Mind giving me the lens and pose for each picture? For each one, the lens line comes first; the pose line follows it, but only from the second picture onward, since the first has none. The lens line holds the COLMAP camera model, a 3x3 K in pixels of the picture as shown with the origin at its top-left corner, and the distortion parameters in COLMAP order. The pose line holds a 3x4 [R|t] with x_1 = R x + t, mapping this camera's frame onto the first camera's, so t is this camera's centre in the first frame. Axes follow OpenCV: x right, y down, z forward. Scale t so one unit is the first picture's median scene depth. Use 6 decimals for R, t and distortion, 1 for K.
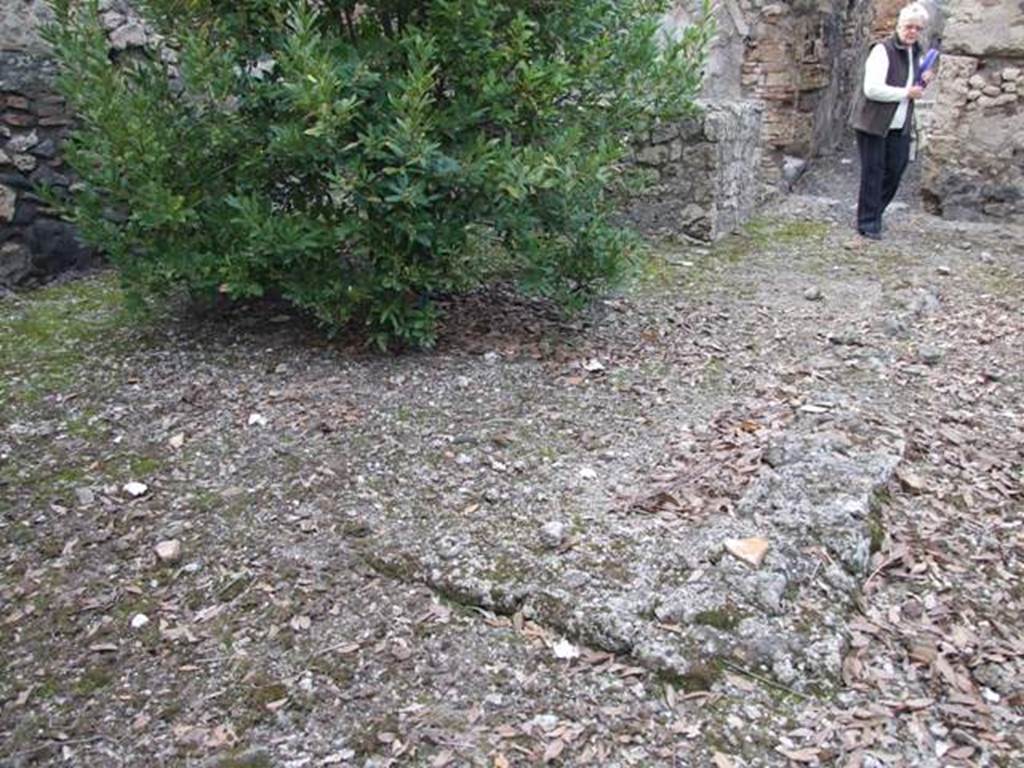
lens RADIAL K [[792.9, 0, 512.3], [0, 792.9, 383.3], [0, 0, 1]] dist [-0.003410, 0.003947]
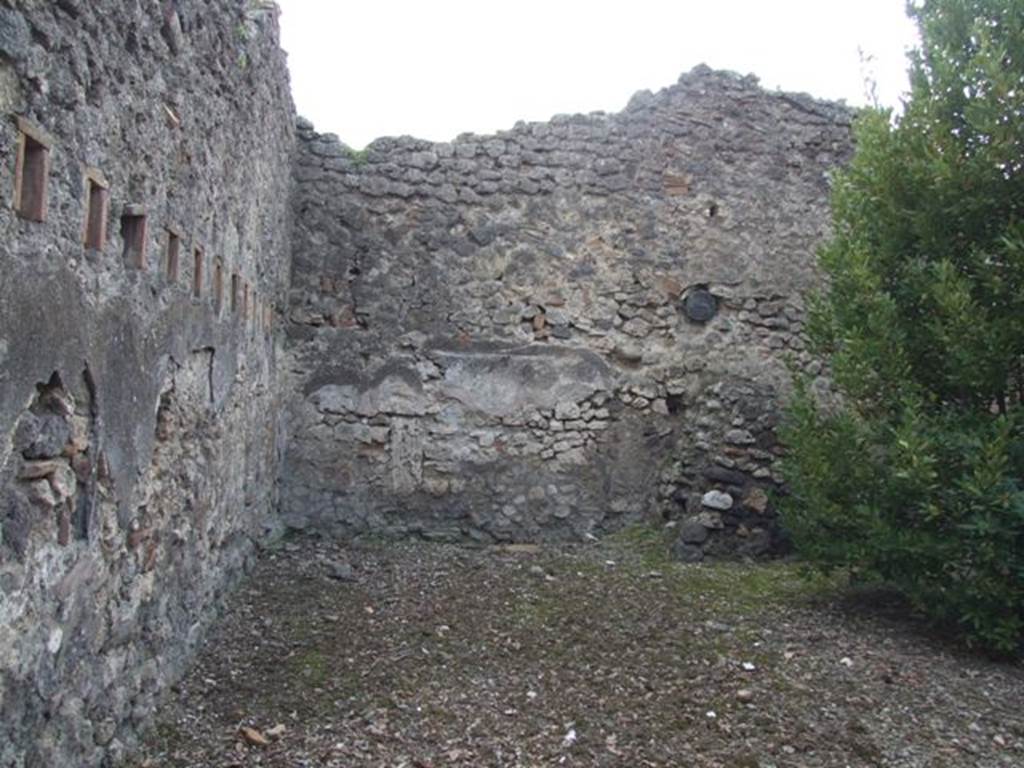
lens RADIAL K [[724.4, 0, 510.0], [0, 724.4, 374.3], [0, 0, 1]] dist [0.000055, 0.004399]
pose [[0.571485, -0.010886, -0.820540, 0.474114], [-0.338455, 0.907777, -0.247768, 0.123550], [0.747565, 0.419311, 0.515097, -0.384515]]
